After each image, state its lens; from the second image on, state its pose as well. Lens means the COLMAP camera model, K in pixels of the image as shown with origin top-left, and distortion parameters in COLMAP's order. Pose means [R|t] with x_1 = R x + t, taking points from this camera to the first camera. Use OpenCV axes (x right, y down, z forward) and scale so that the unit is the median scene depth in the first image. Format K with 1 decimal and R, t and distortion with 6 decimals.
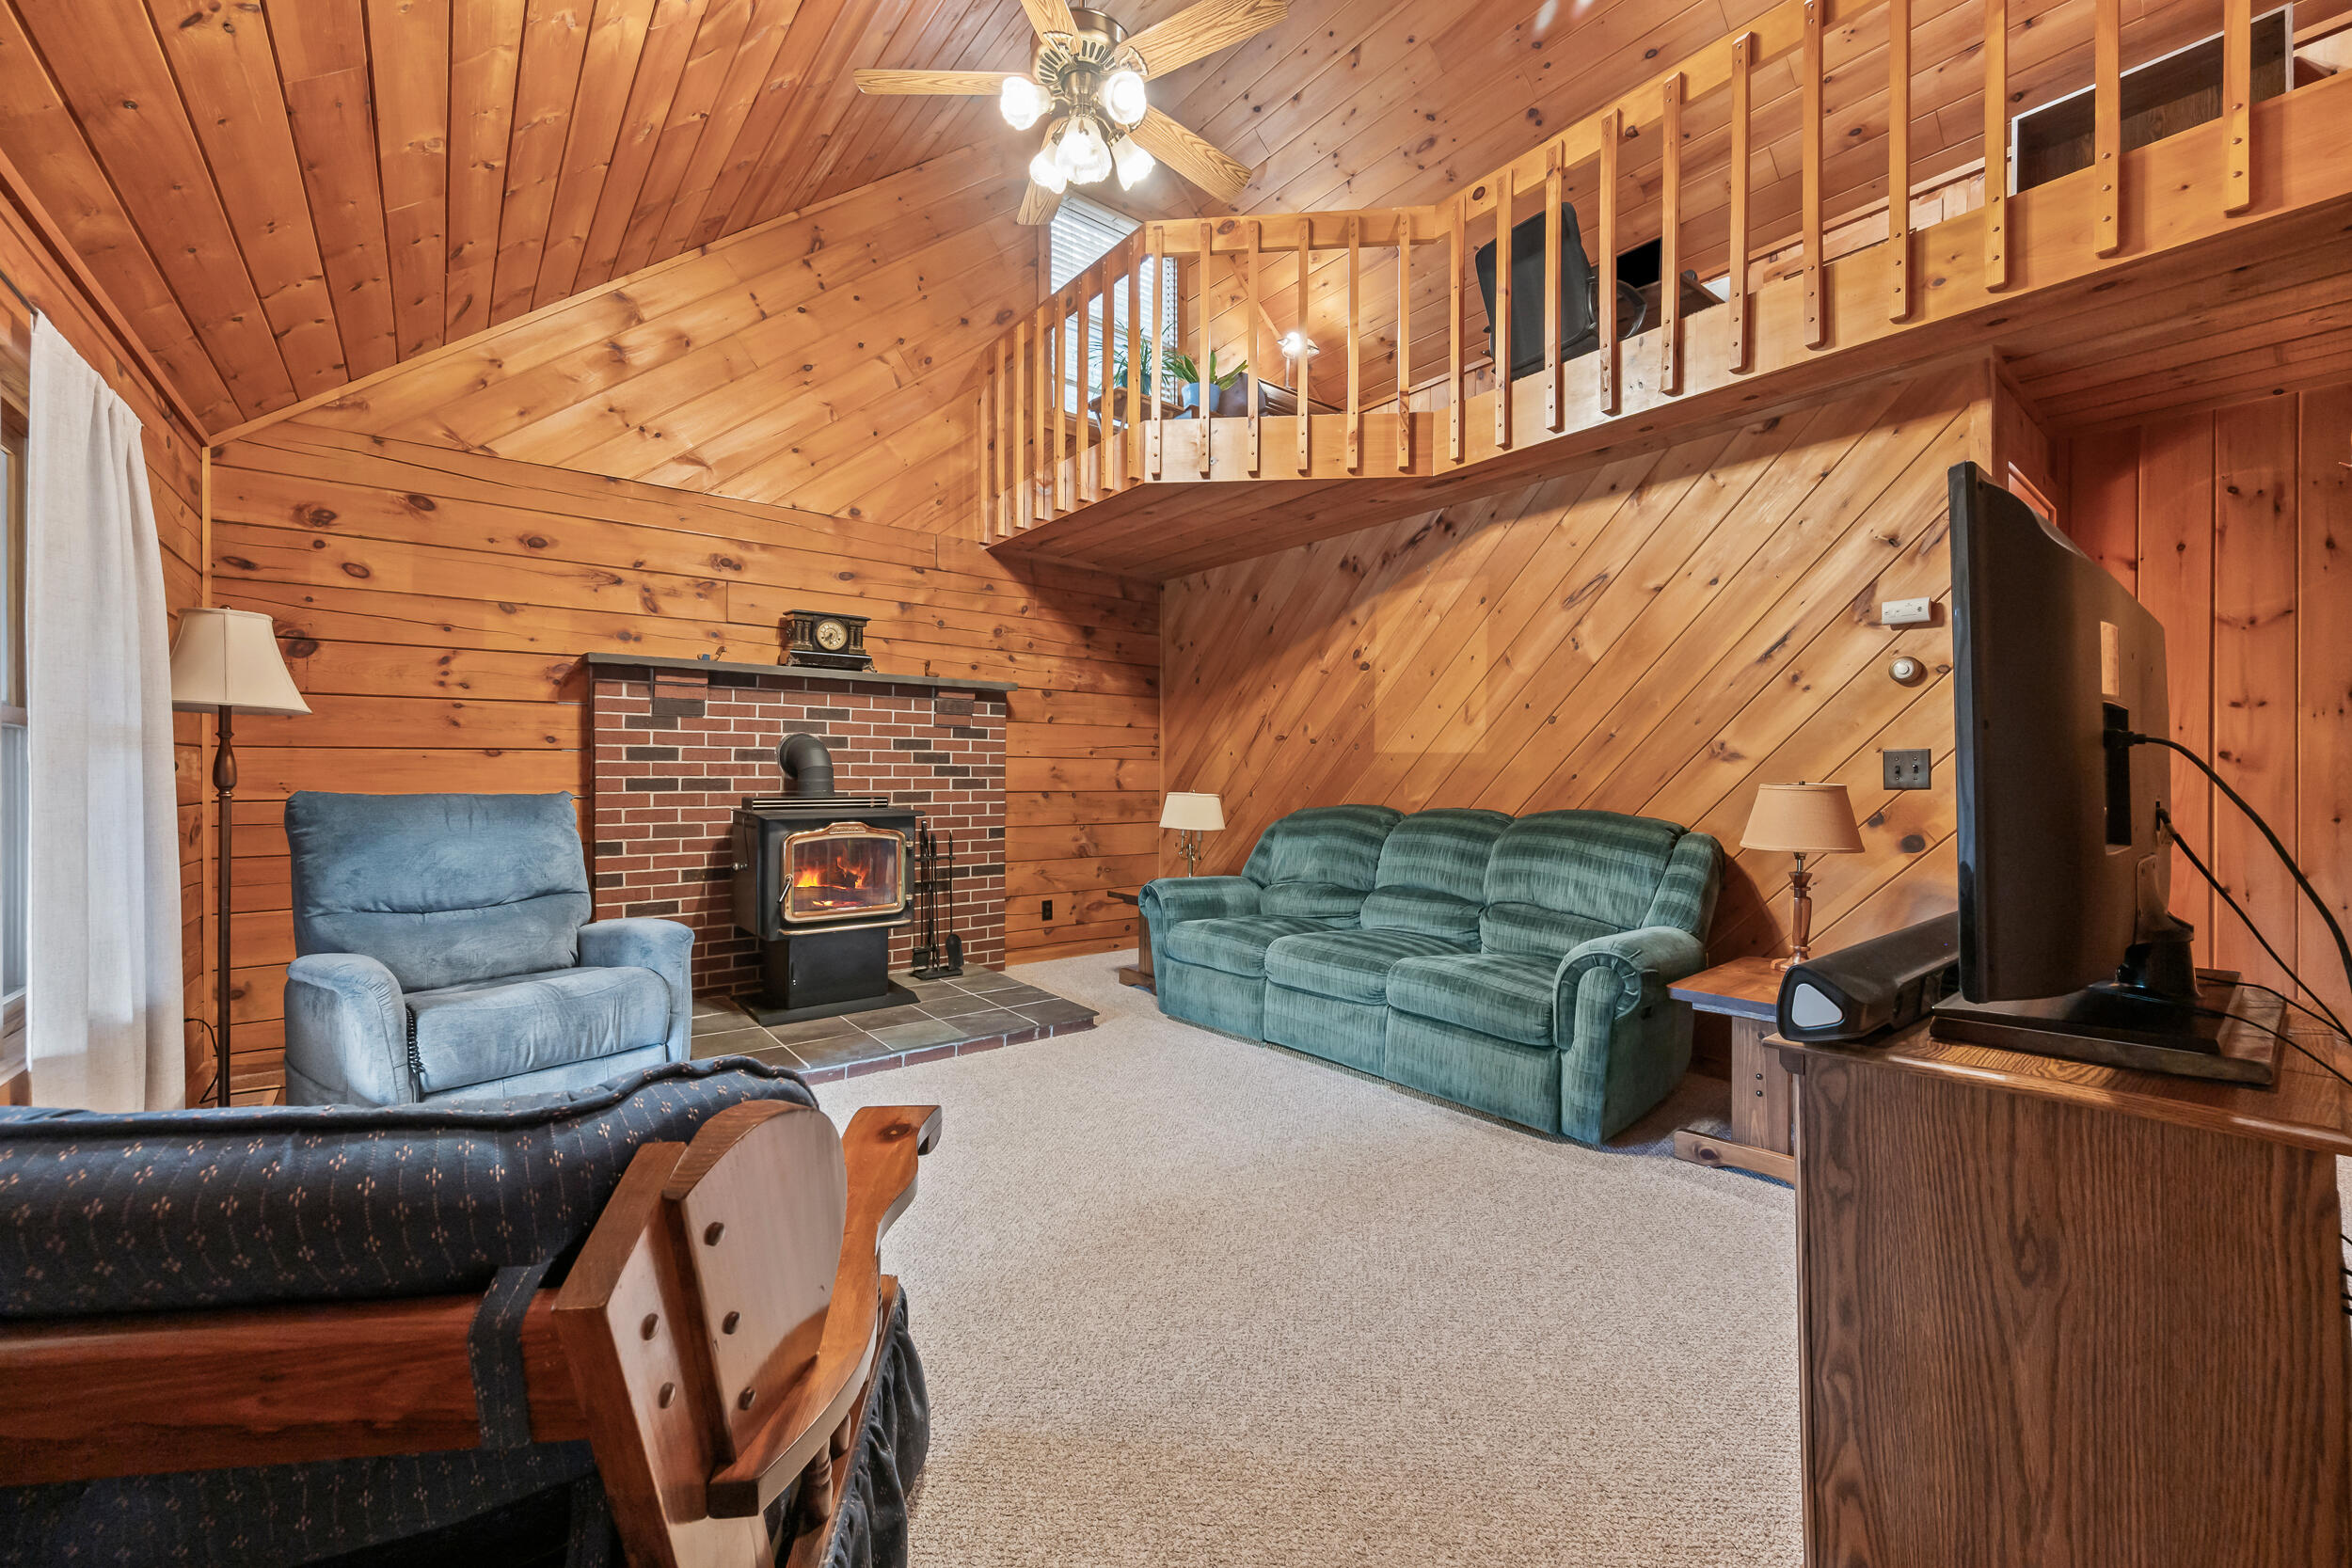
lens RADIAL K [[919.8, 0, 1182.1], [0, 919.8, 777.7], [0, 0, 1]] dist [-0.000750, 0.000002]
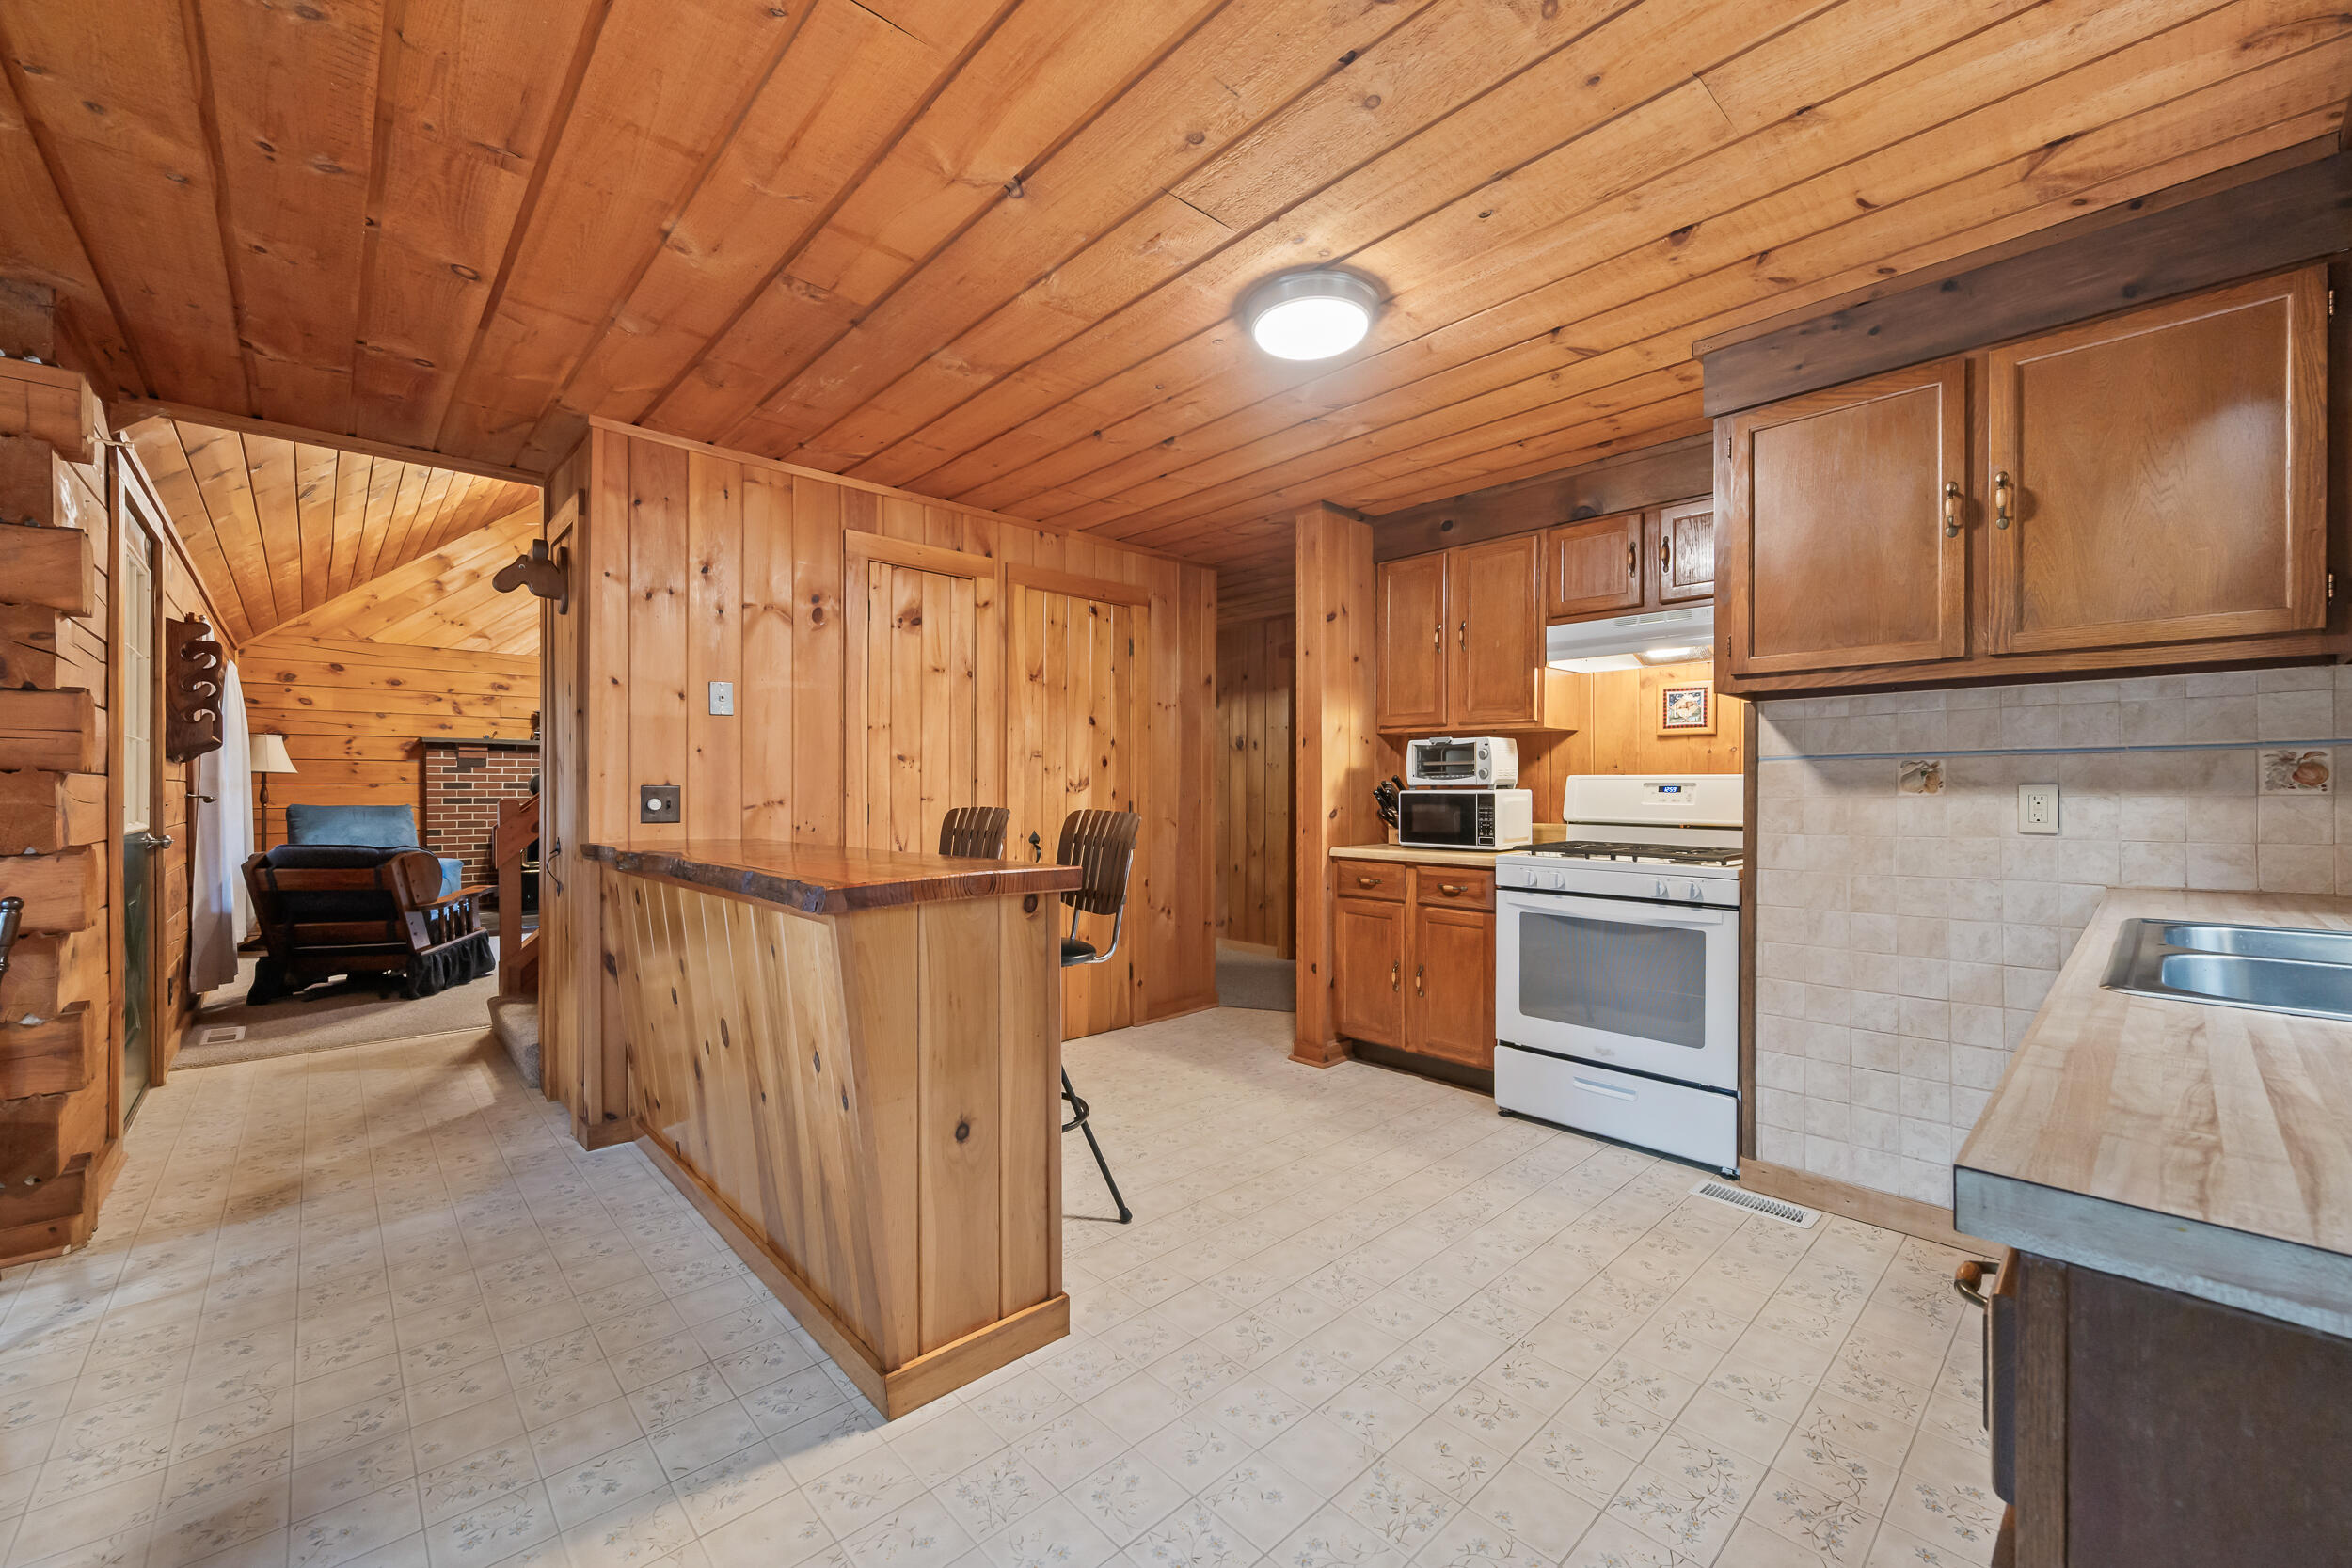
lens RADIAL K [[919.8, 0, 1170.1], [0, 919.8, 794.3], [0, 0, 1]] dist [-0.000750, 0.000002]
pose [[0.997155, 0.002972, 0.075315, 0.844195], [-0.003417, 0.999977, 0.005789, -0.024732], [-0.075296, -0.006030, 0.997143, -1.145973]]
